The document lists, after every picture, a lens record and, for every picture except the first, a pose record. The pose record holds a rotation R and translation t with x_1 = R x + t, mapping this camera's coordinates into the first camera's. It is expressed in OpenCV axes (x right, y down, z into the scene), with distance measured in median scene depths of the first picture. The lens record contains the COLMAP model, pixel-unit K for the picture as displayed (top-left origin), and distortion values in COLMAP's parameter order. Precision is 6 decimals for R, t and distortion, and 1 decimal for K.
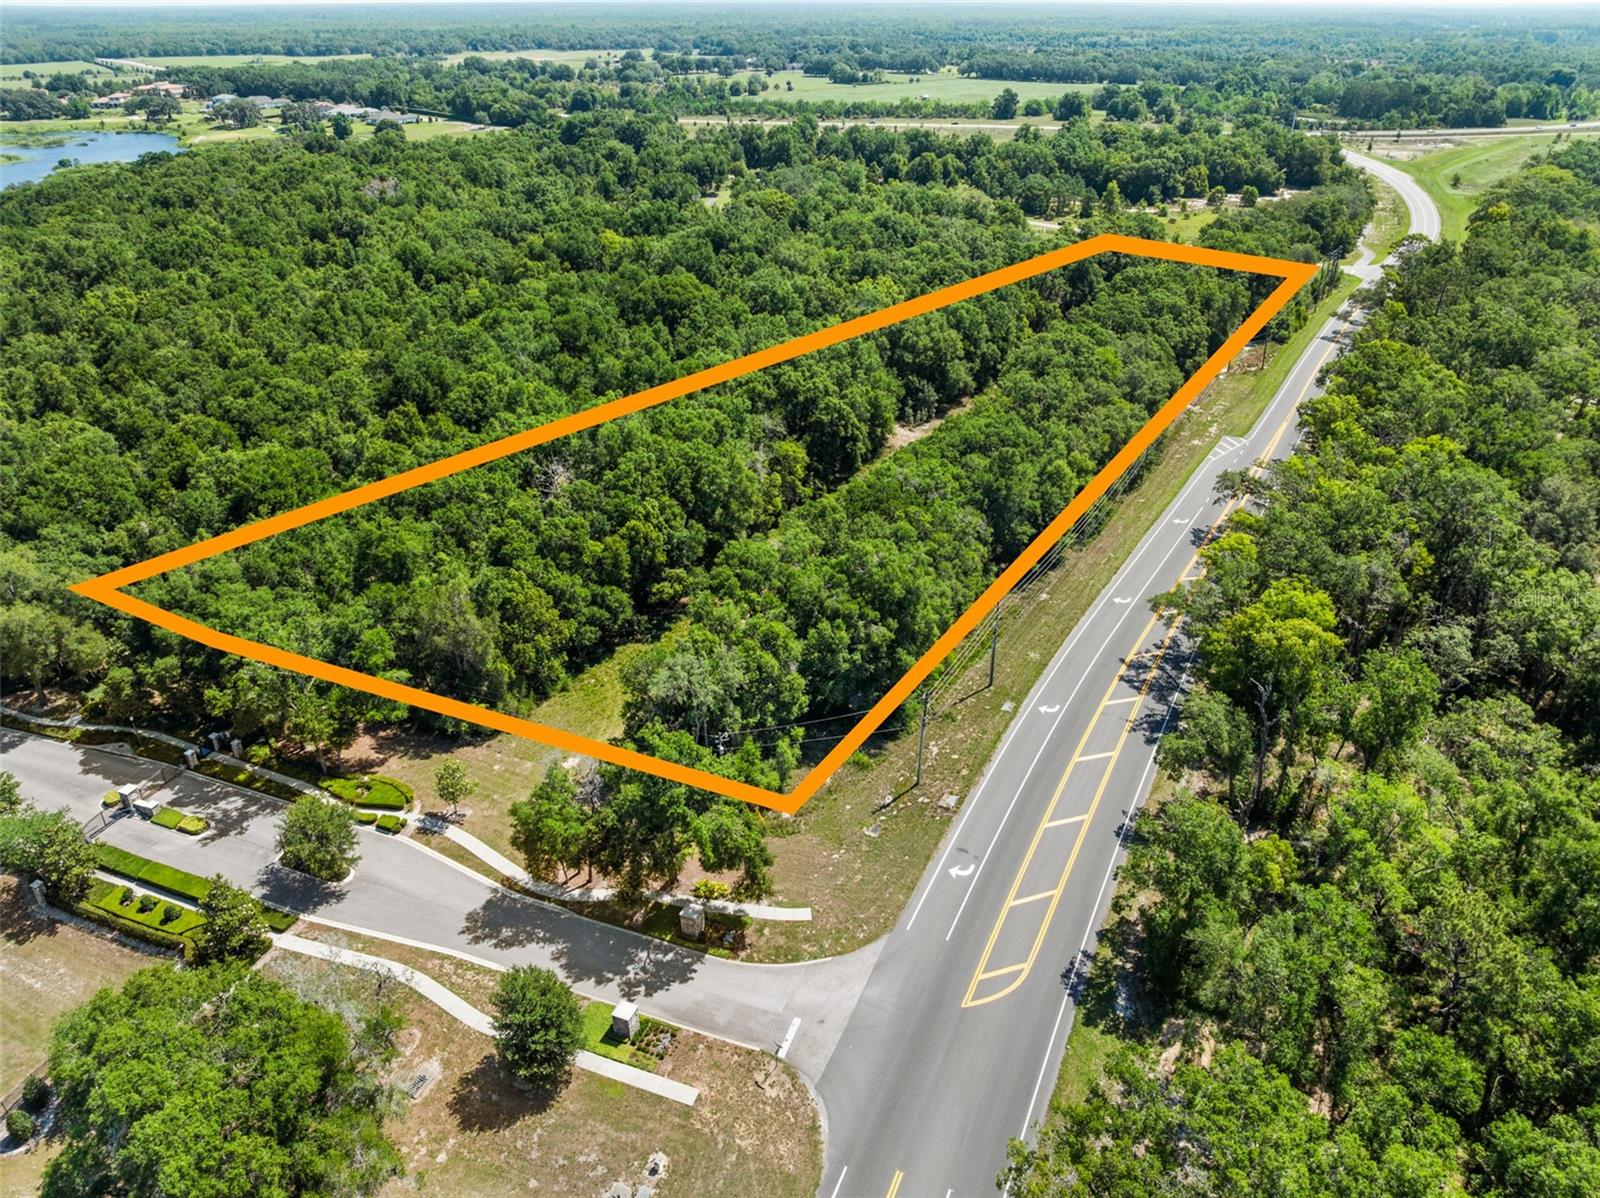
lens RADIAL K [[1136.2, 0, 807.9], [0, 1136.2, 571.6], [0, 0, 1]] dist [-0.058127, 0.030697]
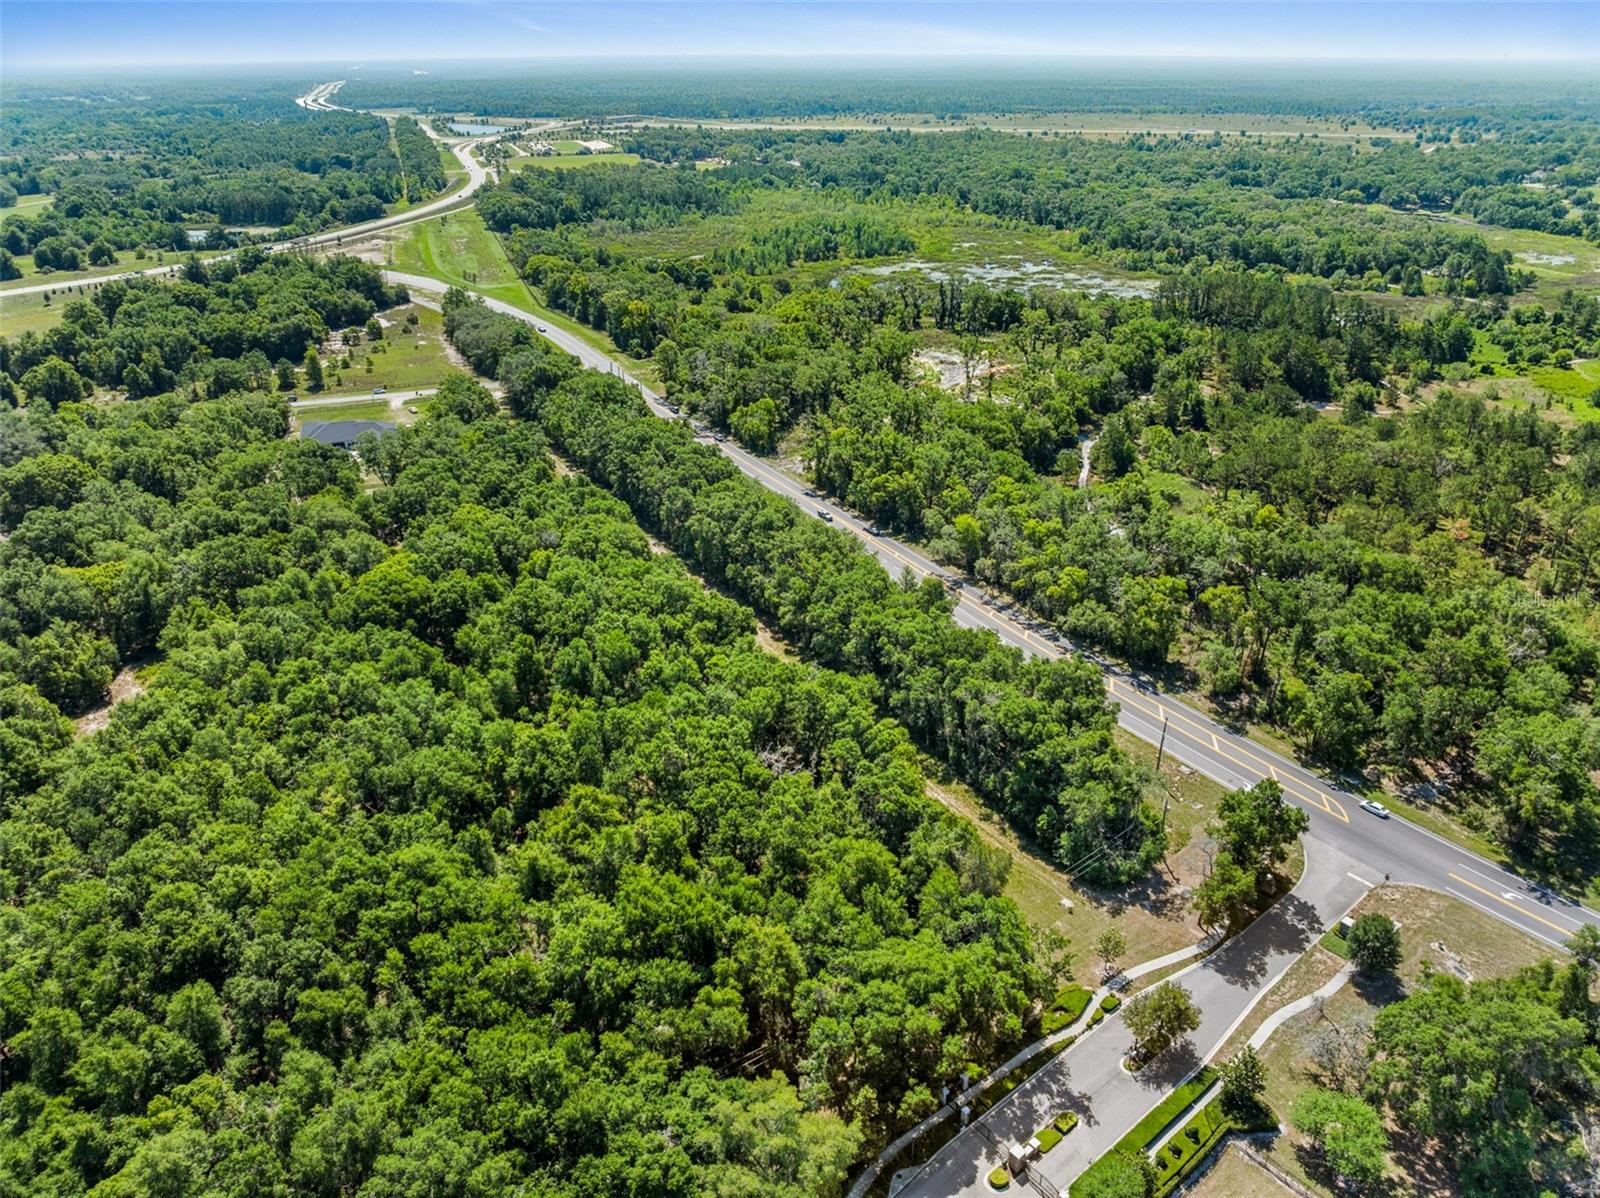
lens RADIAL K [[1127.0, 0, 809.0], [0, 1127.0, 578.0], [0, 0, 1]] dist [-0.040213, 0.003649]
pose [[0.485014, -0.375671, 0.789704, -1.221781], [0.402816, 0.897497, 0.179551, -0.519718], [-0.776209, 0.231020, 0.586625, 0.364165]]
